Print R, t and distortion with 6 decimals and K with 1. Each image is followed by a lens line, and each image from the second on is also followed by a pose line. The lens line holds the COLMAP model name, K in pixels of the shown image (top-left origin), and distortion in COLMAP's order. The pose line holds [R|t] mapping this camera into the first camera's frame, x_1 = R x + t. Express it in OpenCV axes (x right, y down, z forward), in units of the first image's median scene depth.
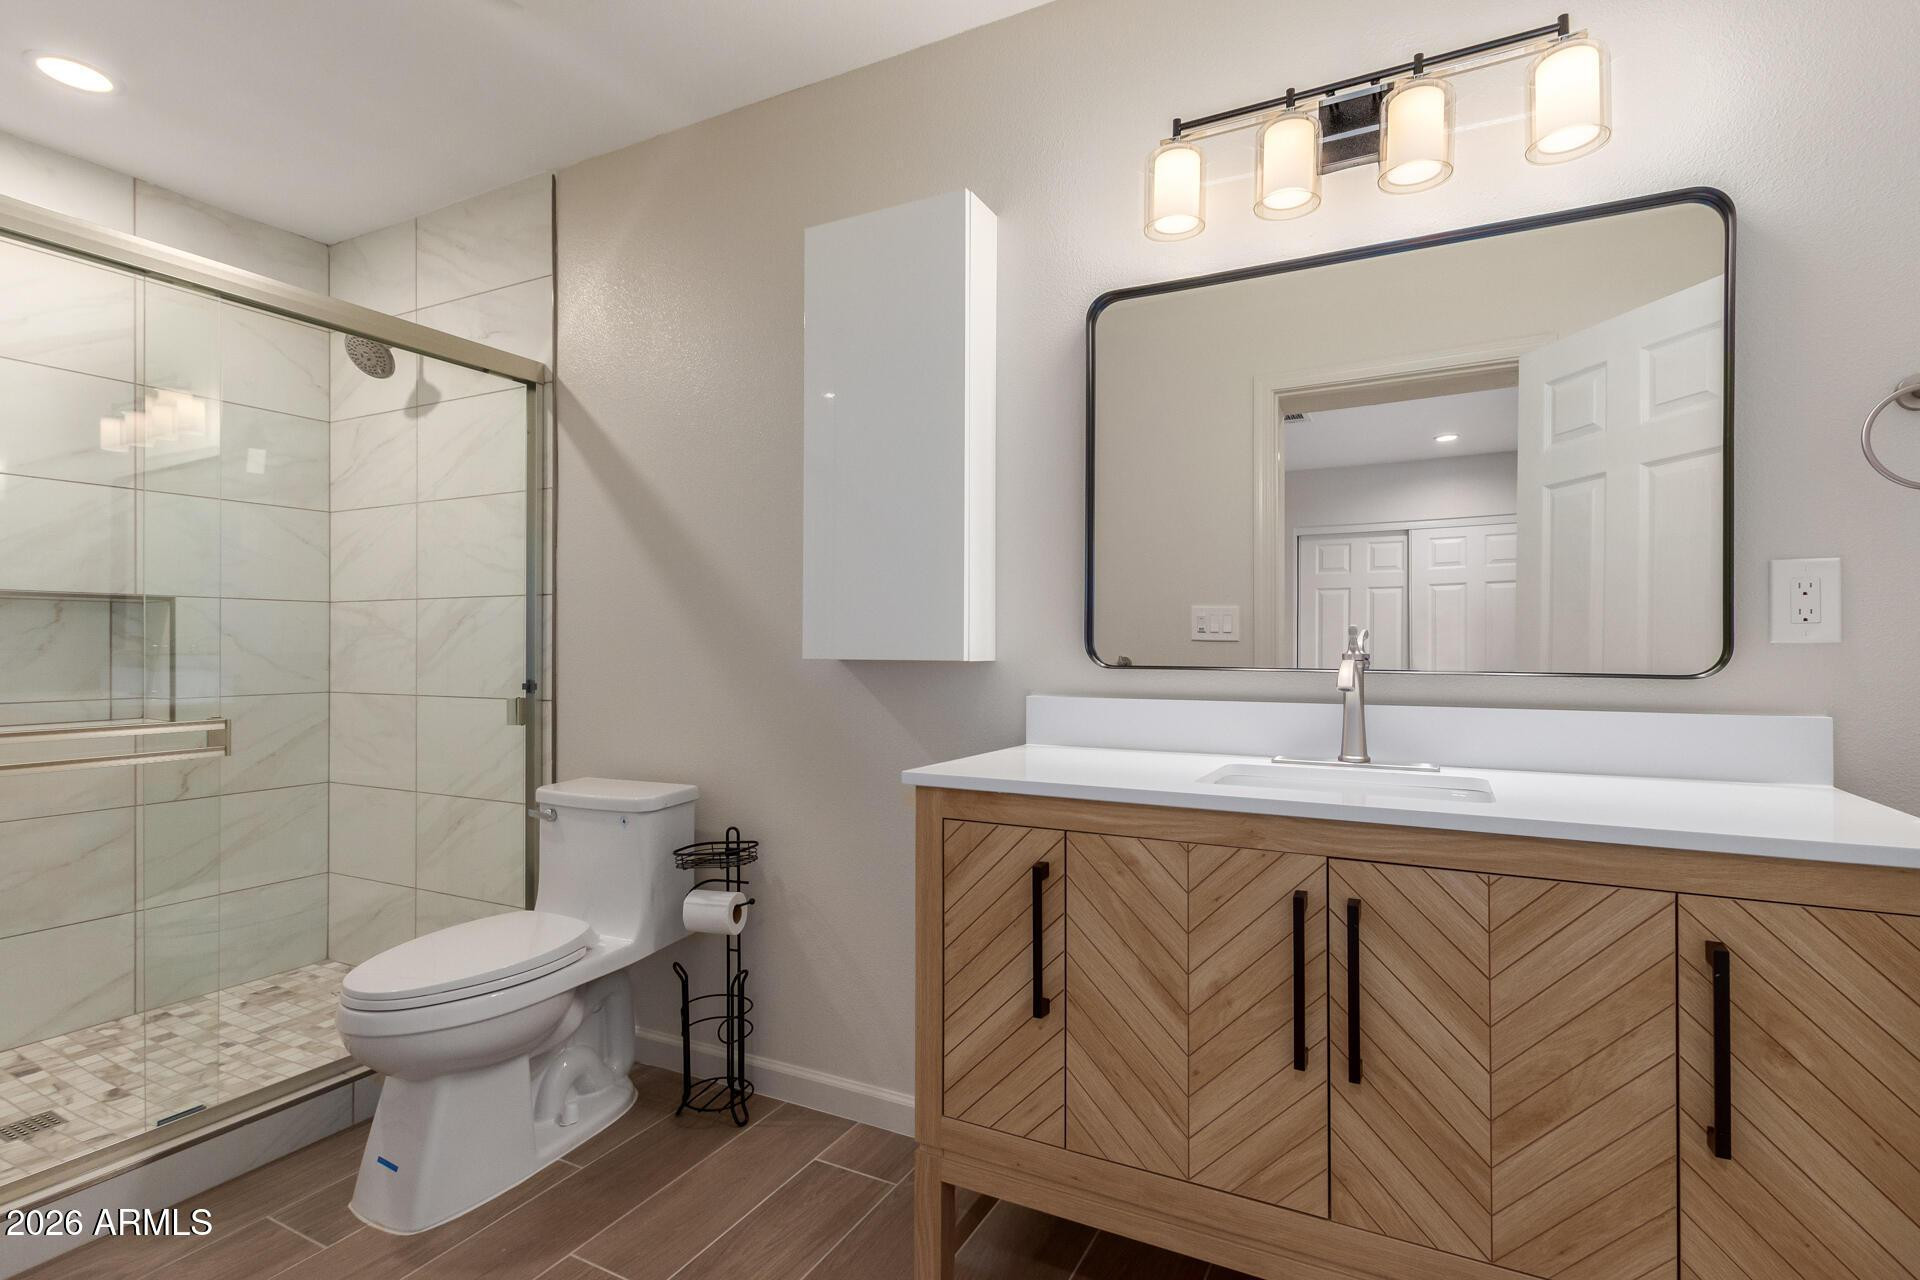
lens RADIAL K [[889.3, 0, 964.4], [0, 889.3, 652.4], [0, 0, 1]] dist [0.000215, -0.001137]
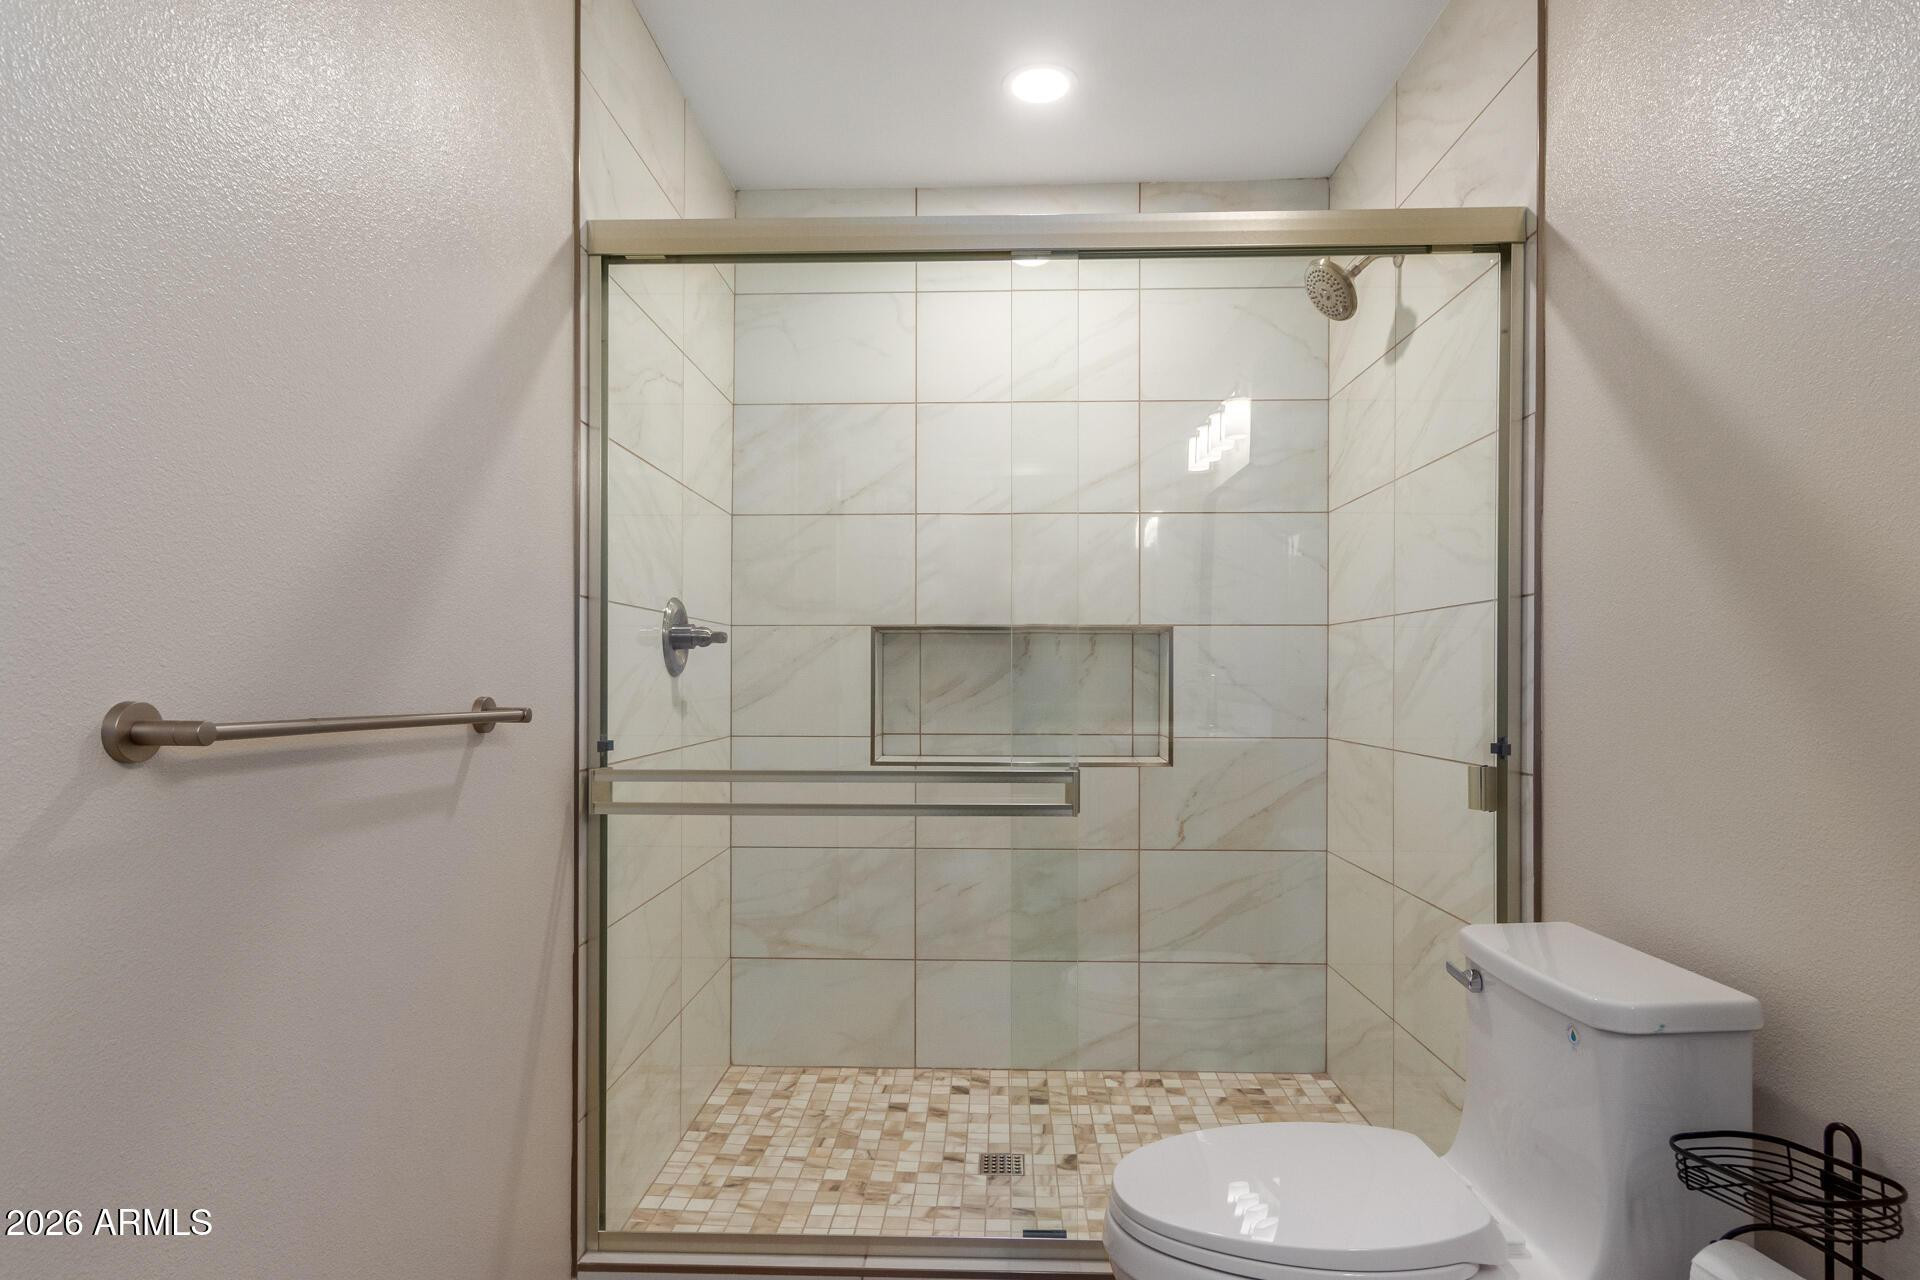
lens RADIAL K [[1078.1, 0, 962.1], [0, 1078.1, 674.0], [0, 0, 1]] dist [0.004419, -0.000267]
pose [[0.448492, -0.000540, -0.893786, 0.000742], [-0.010035, 0.999934, -0.005640, -0.001090], [0.893730, 0.011498, 0.448457, 0.074828]]
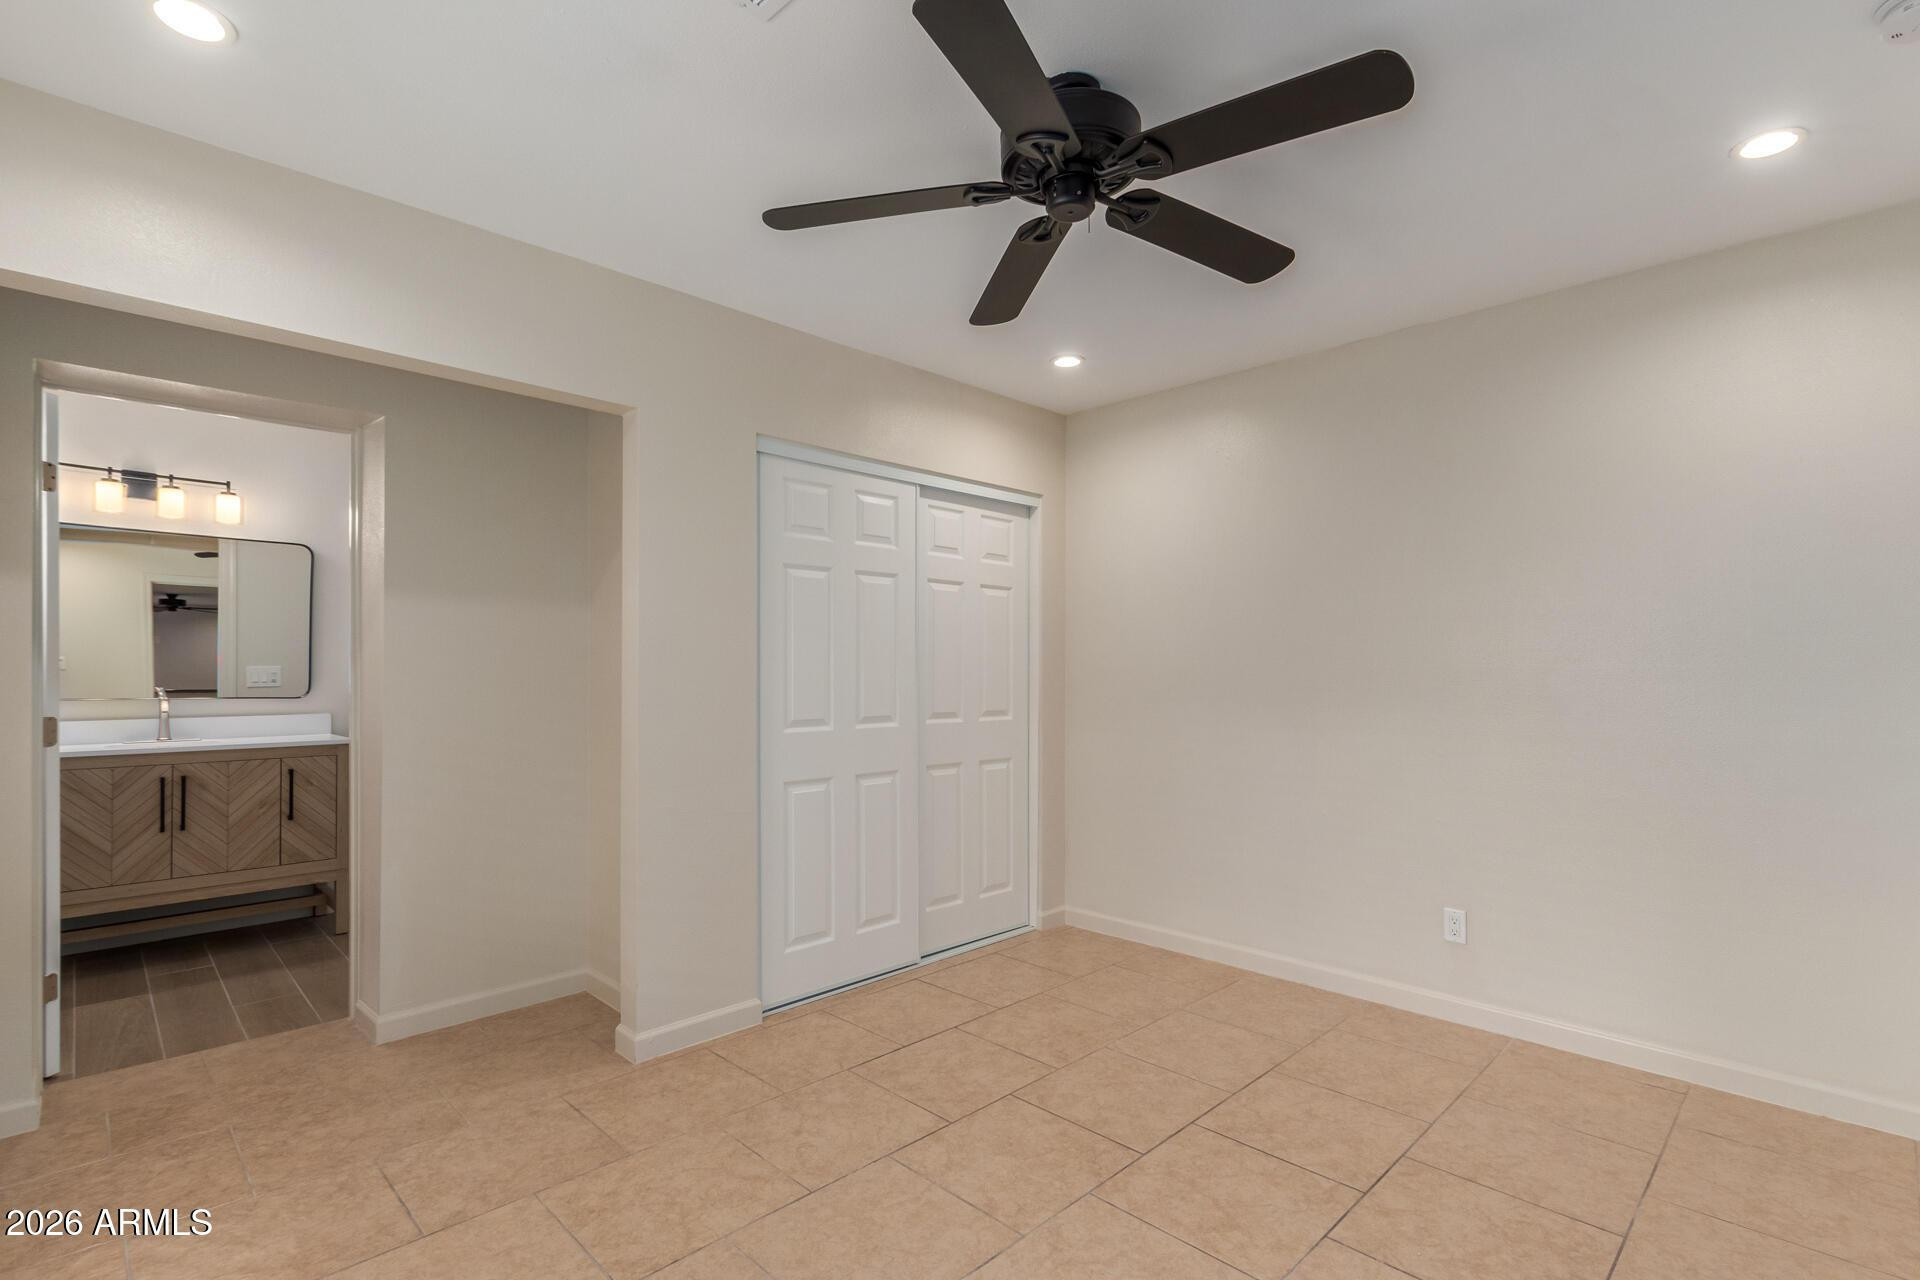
lens RADIAL K [[929.4, 0, 968.5], [0, 929.4, 647.3], [0, 0, 1]] dist [0.015327, 0.000055]
pose [[0.281218, 0.021144, 0.959411, -2.396676], [0.005814, 0.999701, -0.023736, -0.110273], [-0.959626, 0.012253, 0.281011, -3.171850]]
